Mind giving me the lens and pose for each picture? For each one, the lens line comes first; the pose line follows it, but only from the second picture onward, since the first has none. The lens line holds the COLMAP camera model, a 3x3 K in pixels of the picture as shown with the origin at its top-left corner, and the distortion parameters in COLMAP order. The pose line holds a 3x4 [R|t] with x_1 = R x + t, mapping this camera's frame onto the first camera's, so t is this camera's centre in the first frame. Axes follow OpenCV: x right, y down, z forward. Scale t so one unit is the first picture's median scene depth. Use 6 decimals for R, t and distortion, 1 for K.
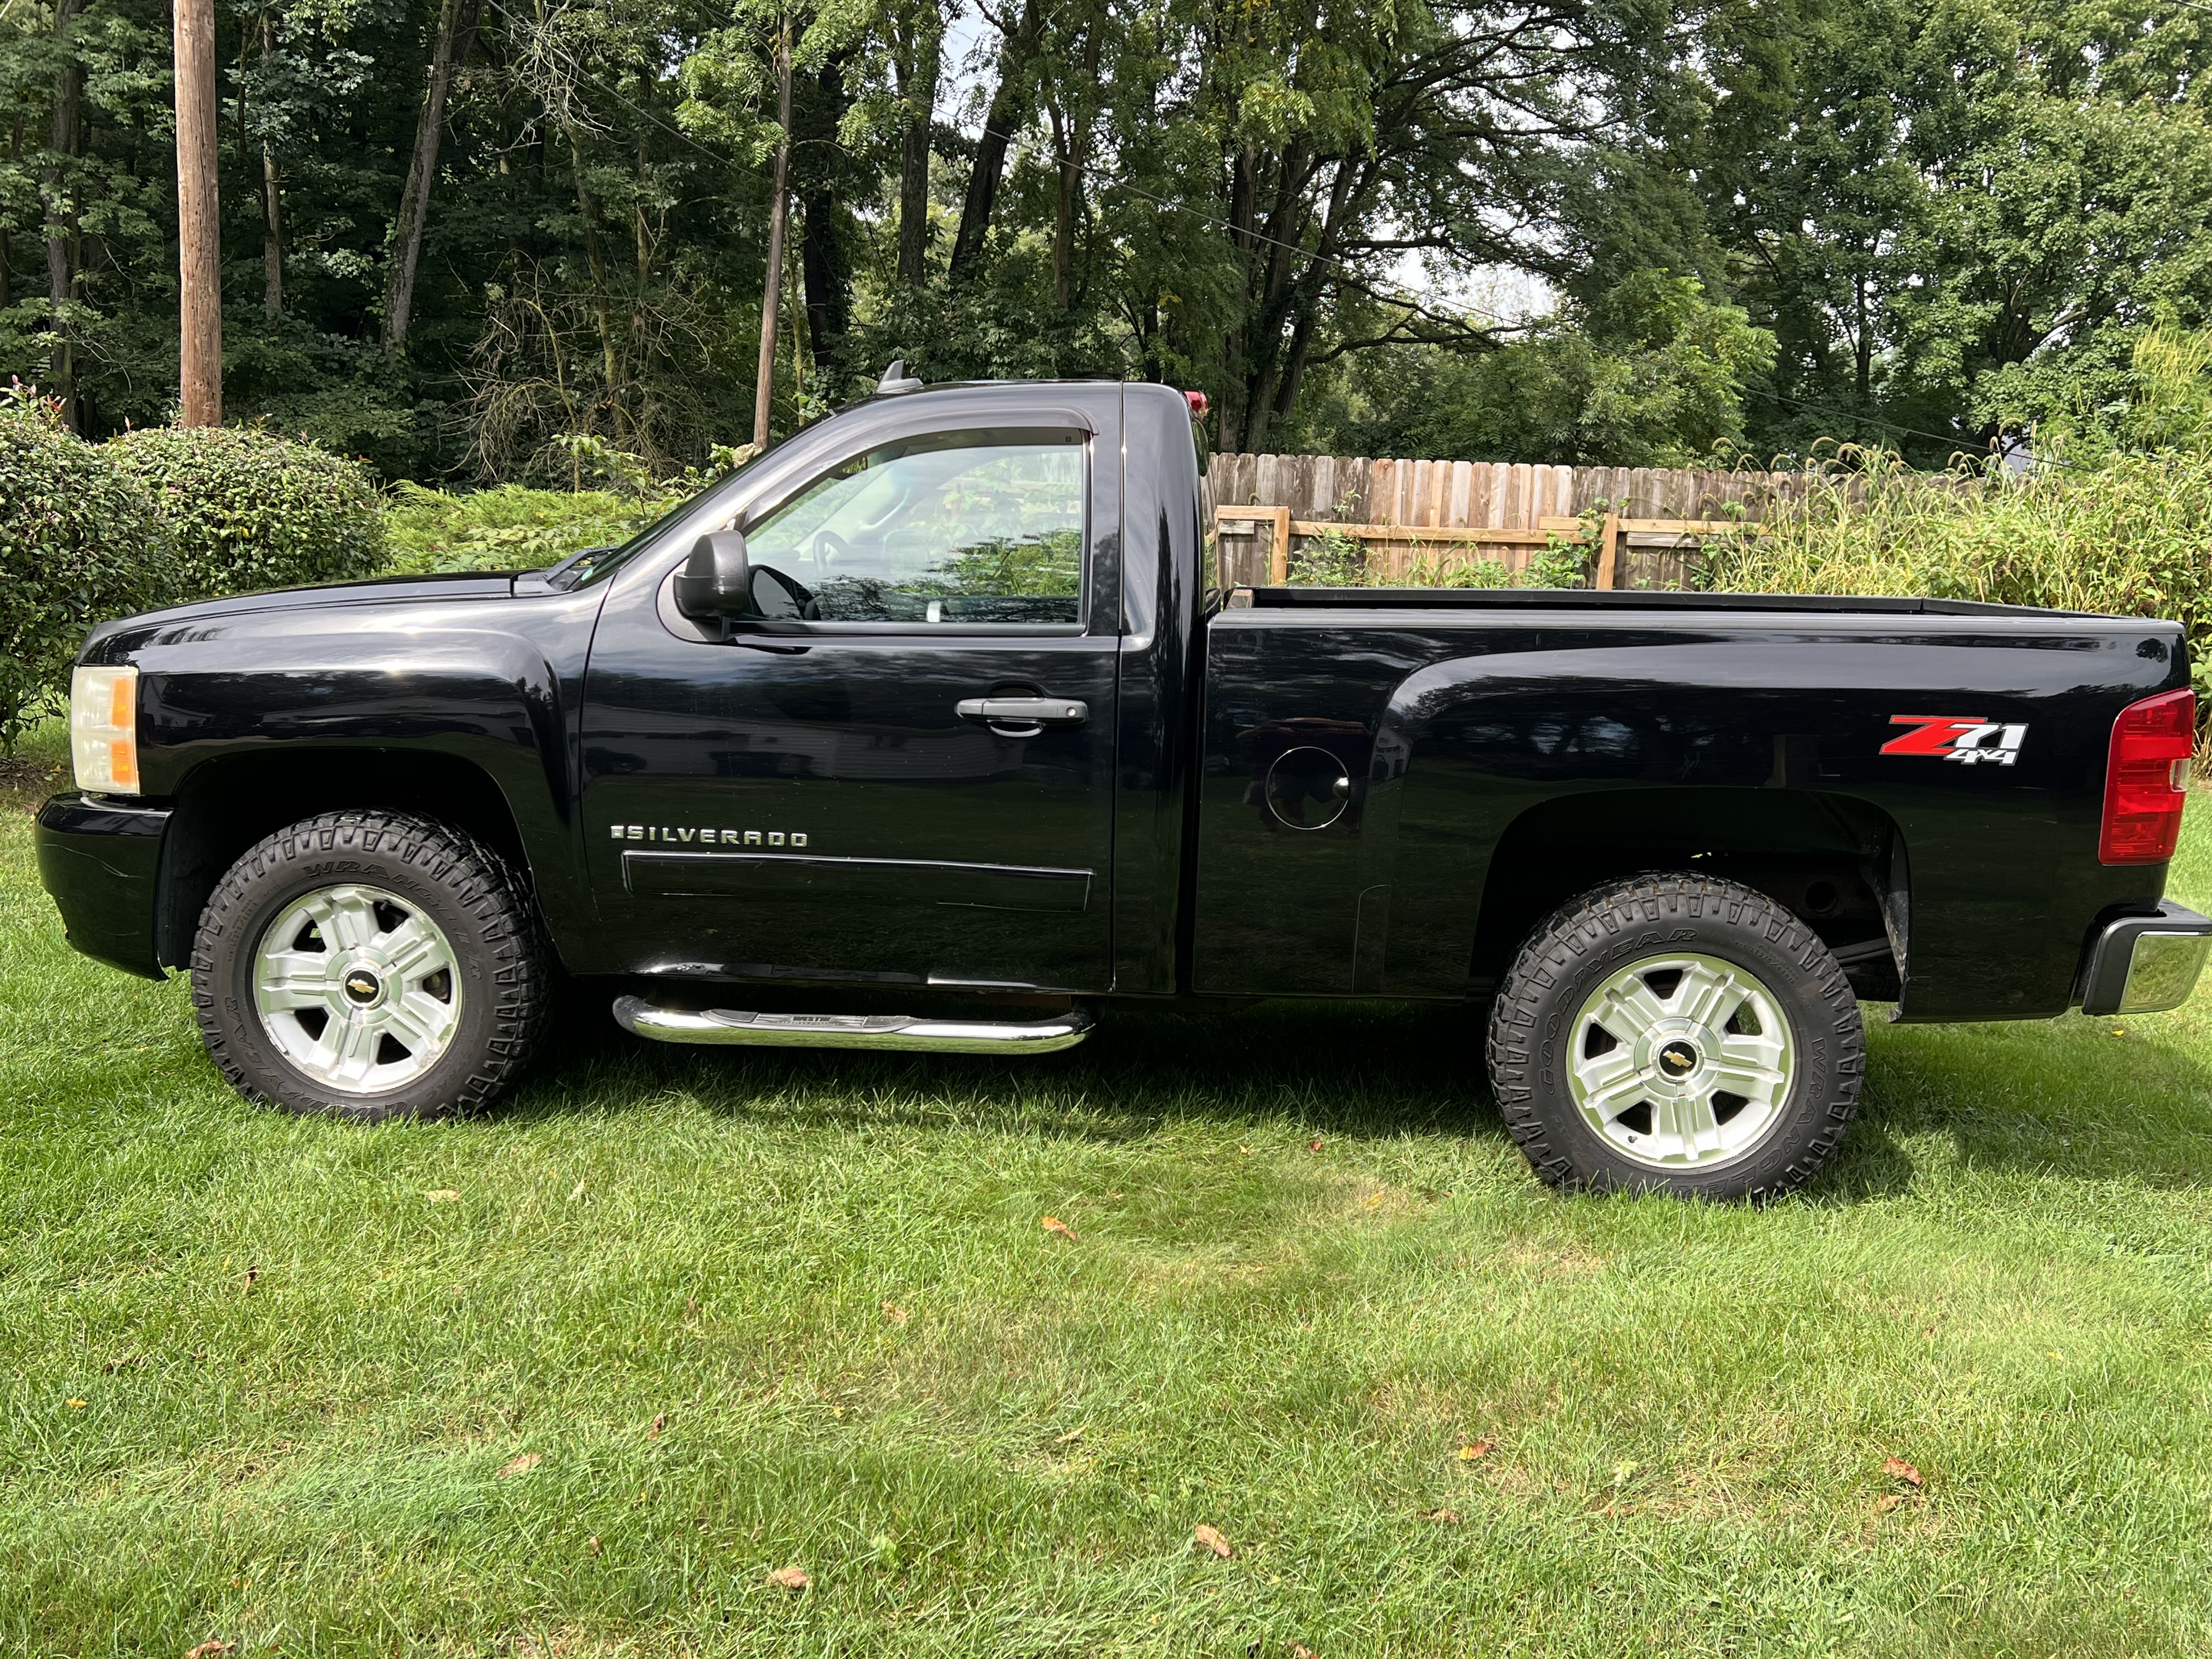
lens RADIAL K [[1997.4, 0, 1103.9], [0, 1997.4, 819.9], [0, 0, 1]] dist [-0.000339, -0.004004]
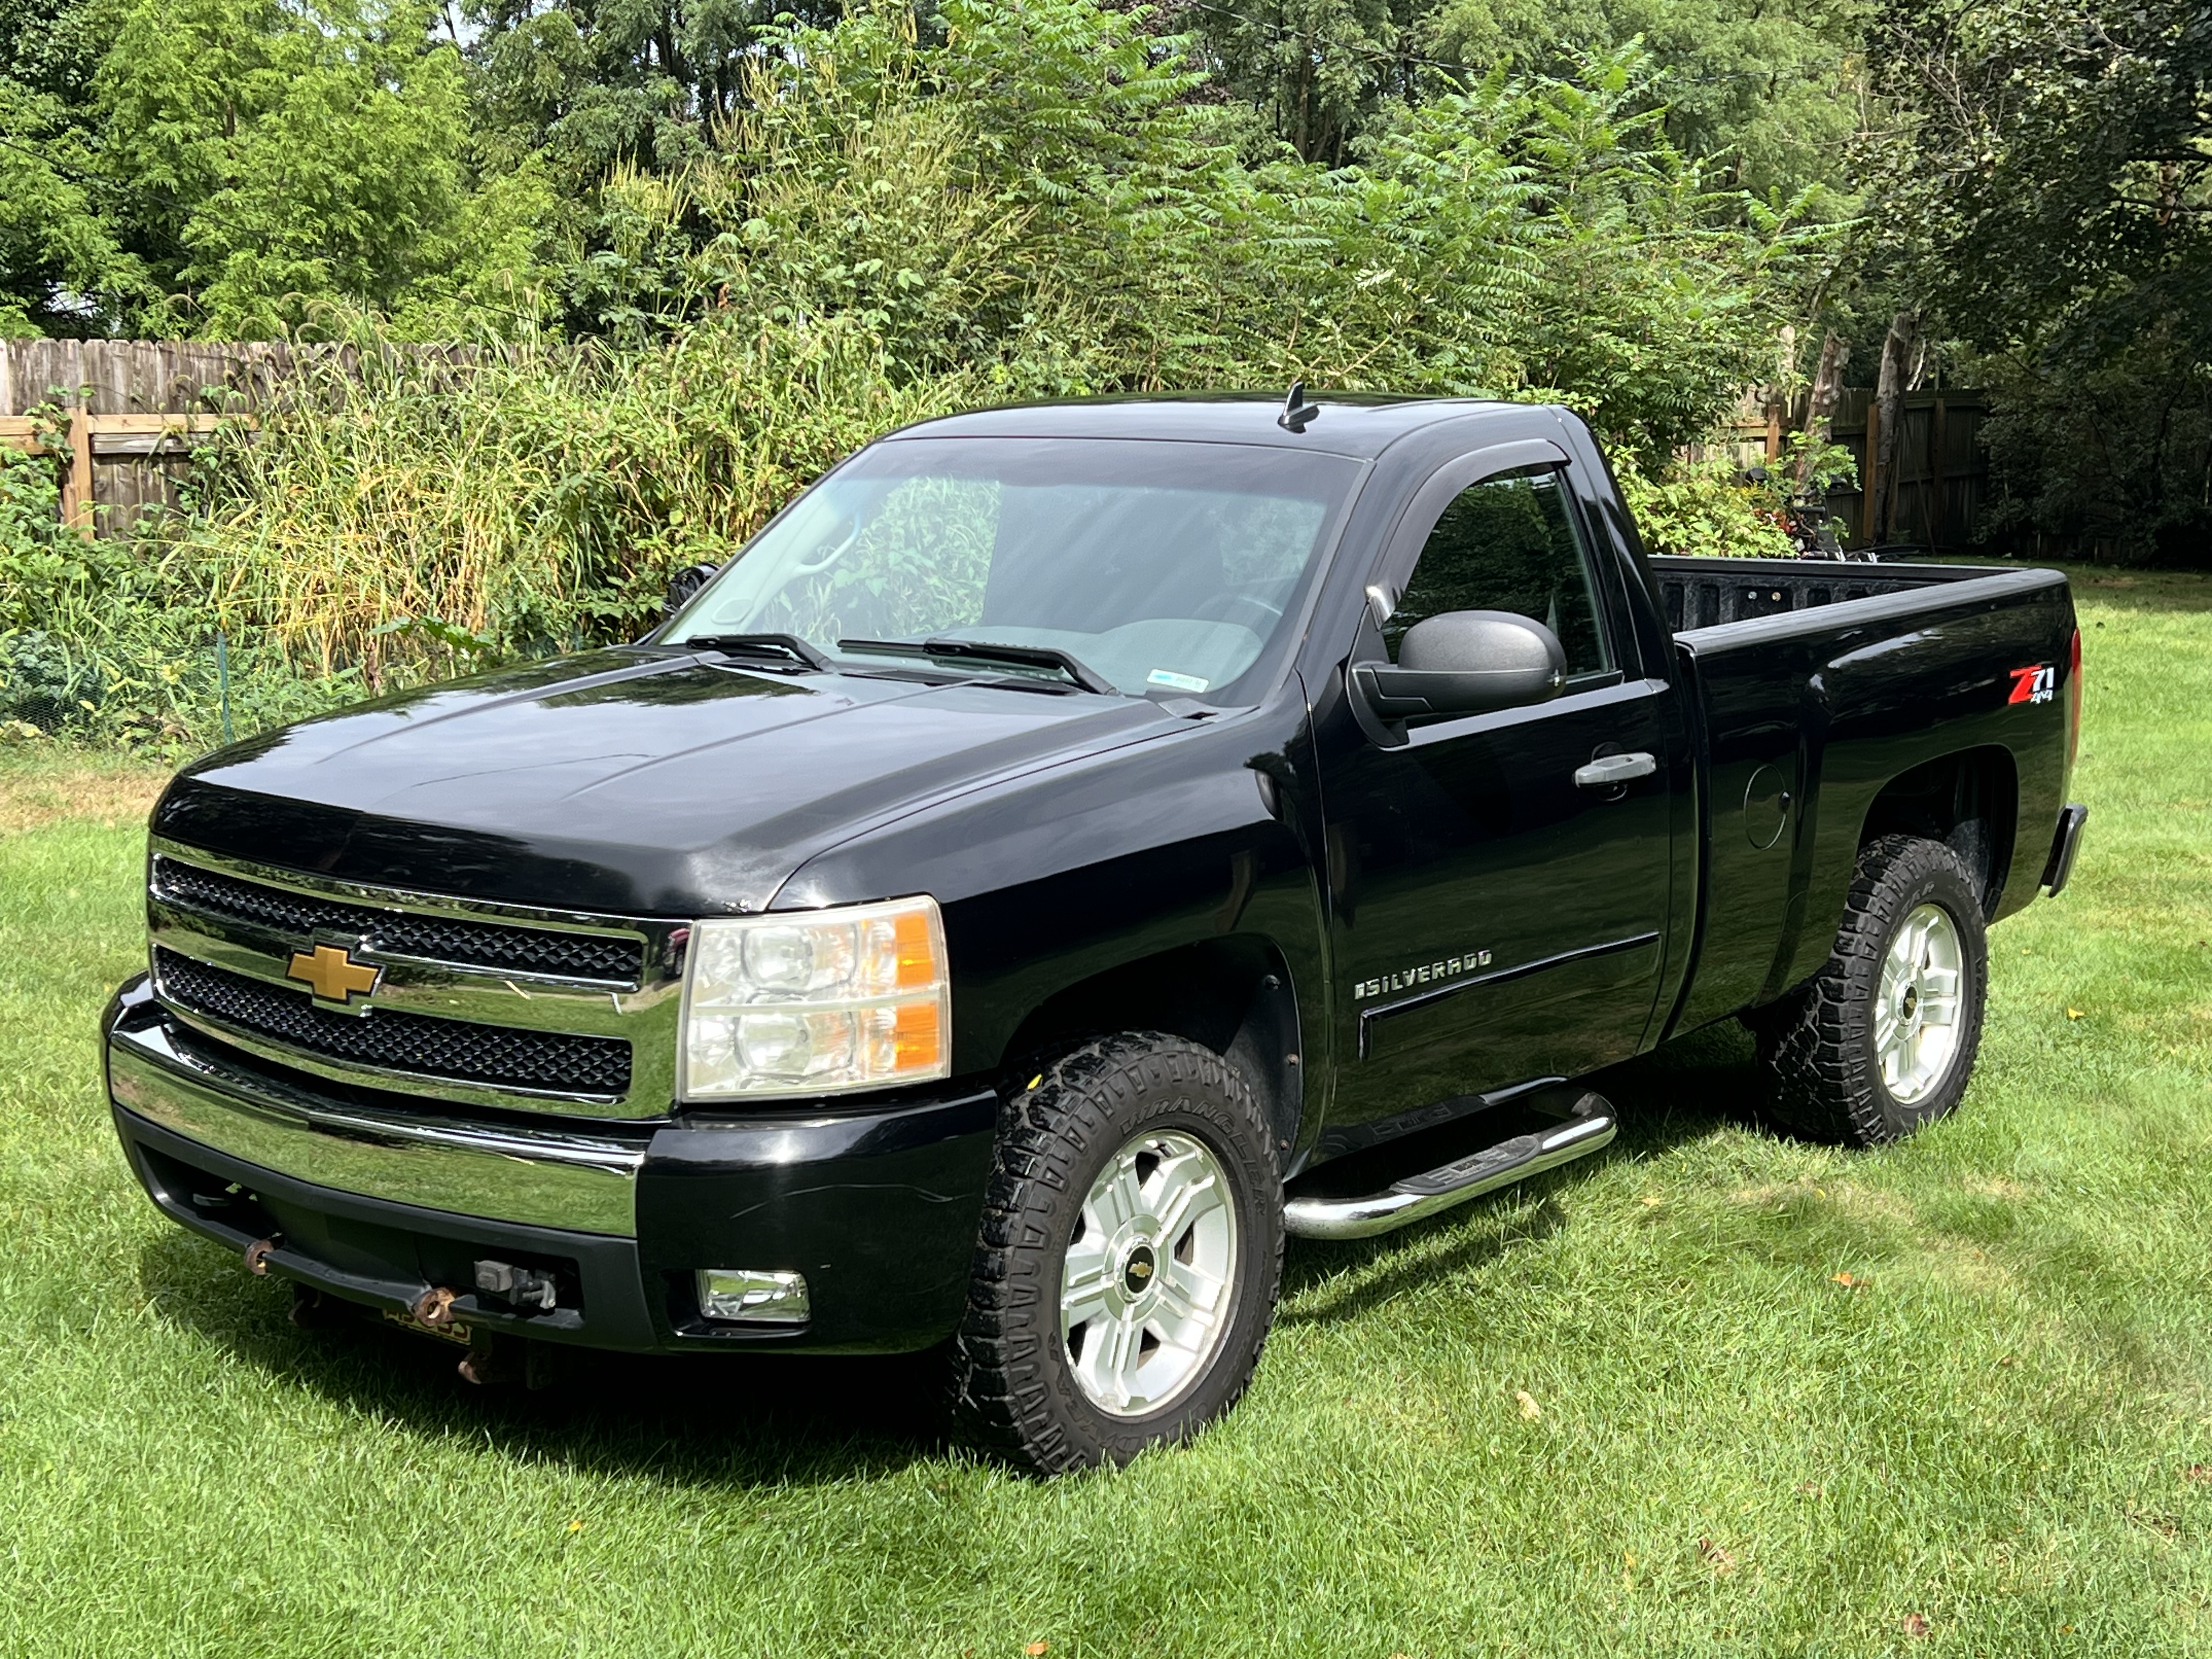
lens RADIAL K [[3031.6, 0, 1106.7], [0, 3031.6, 829.1], [0, 0, 1]] dist [0.092498, 0.000000]
pose [[0.588157, -0.151532, 0.794424, -0.386962], [0.137777, 0.986705, 0.086205, -0.054419], [-0.796925, 0.058751, 0.601215, 0.106145]]
